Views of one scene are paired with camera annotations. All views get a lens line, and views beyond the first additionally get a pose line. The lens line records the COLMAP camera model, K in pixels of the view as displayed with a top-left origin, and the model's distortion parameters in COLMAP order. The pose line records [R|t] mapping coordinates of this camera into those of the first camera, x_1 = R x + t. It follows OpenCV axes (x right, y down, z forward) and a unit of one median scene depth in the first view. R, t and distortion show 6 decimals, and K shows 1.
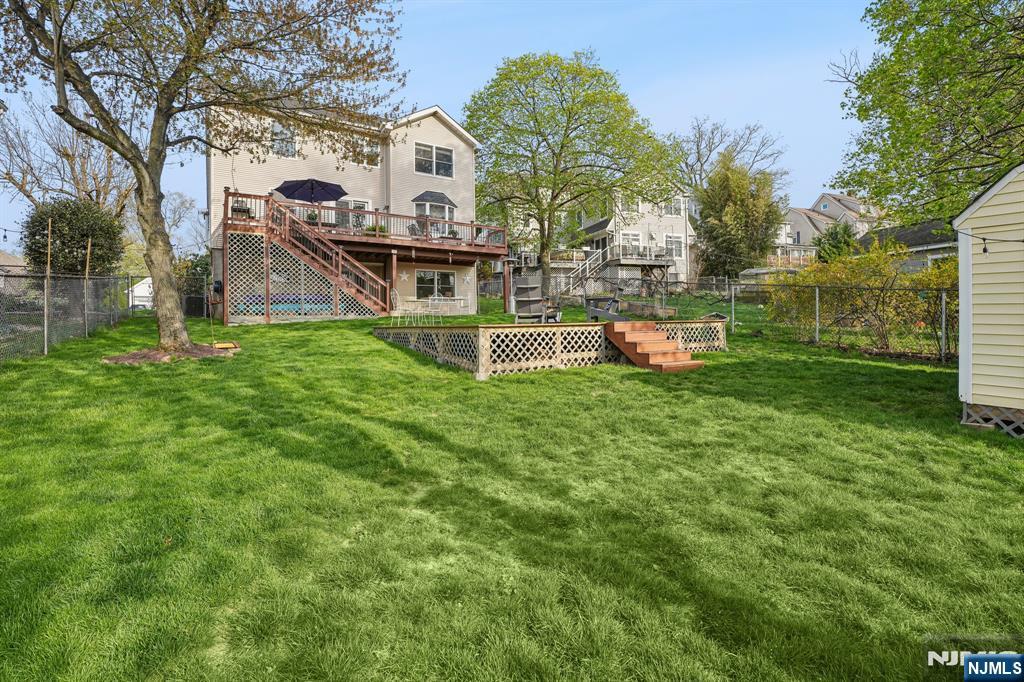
lens RADIAL K [[482.3, 0, 512.0], [0, 482.3, 341.0], [0, 0, 1]] dist [-0.000849, 0.000226]
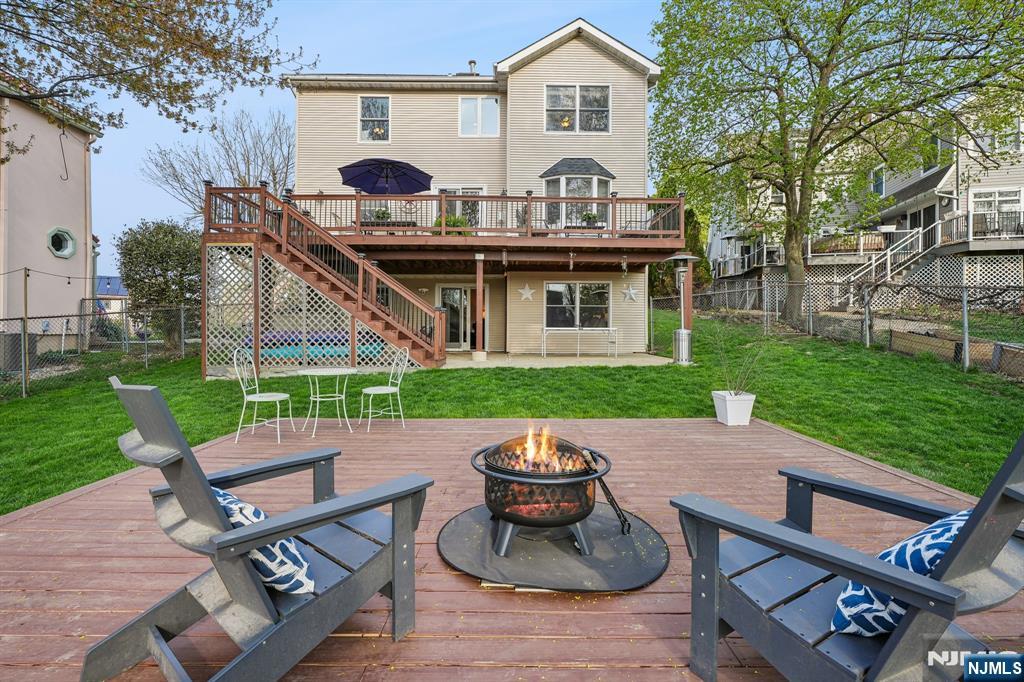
lens RADIAL K [[482.3, 0, 512.0], [0, 482.3, 341.0], [0, 0, 1]] dist [-0.000849, 0.000226]
pose [[0.859905, 0.021979, -0.509981, 0.093133], [-0.028051, 0.999598, -0.004218, -0.063725], [0.509683, 0.017932, 0.860176, 0.412508]]
